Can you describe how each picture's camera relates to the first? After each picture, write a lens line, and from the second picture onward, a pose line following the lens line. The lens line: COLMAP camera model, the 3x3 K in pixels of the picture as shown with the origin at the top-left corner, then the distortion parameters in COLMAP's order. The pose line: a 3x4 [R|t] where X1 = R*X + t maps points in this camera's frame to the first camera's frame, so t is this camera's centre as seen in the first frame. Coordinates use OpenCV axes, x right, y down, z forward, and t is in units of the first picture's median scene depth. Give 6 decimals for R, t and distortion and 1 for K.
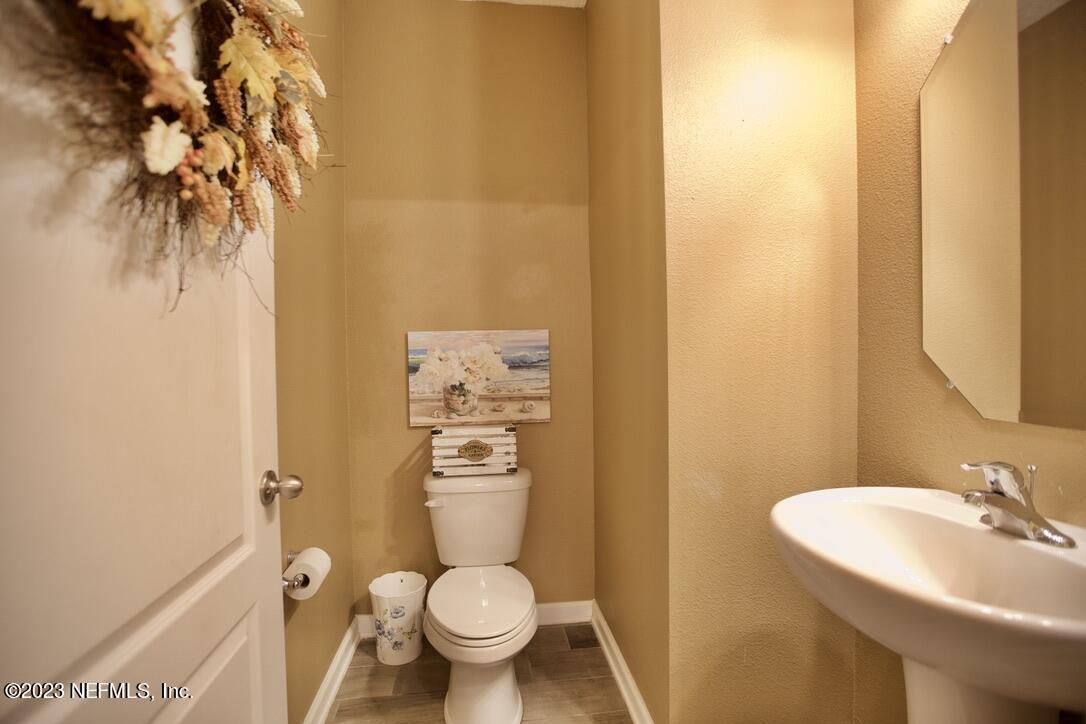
lens RADIAL K [[494.9, 0, 536.4], [0, 494.9, 363.0], [0, 0, 1]] dist [-0.051936, 0.016825]
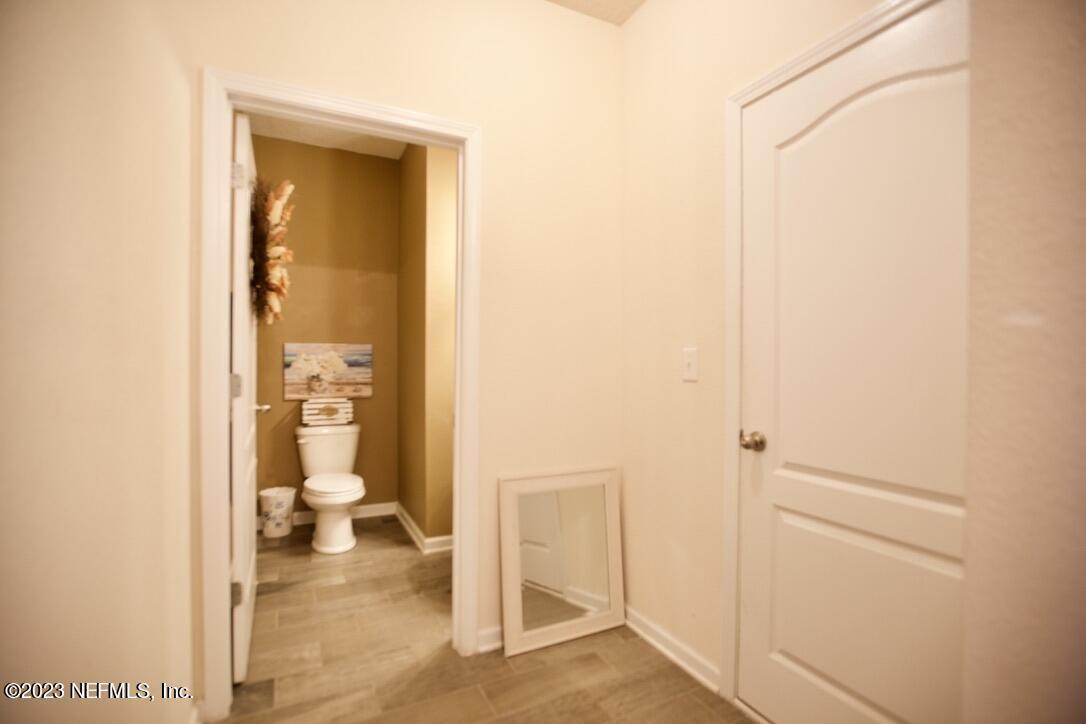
lens RADIAL K [[494.9, 0, 536.4], [0, 494.9, 363.0], [0, 0, 1]] dist [-0.051936, 0.016825]
pose [[0.936120, 0.018951, 0.351170, -0.041738], [-0.013160, 0.999735, -0.018869, 0.023864], [-0.351435, 0.013043, 0.936121, -0.851336]]
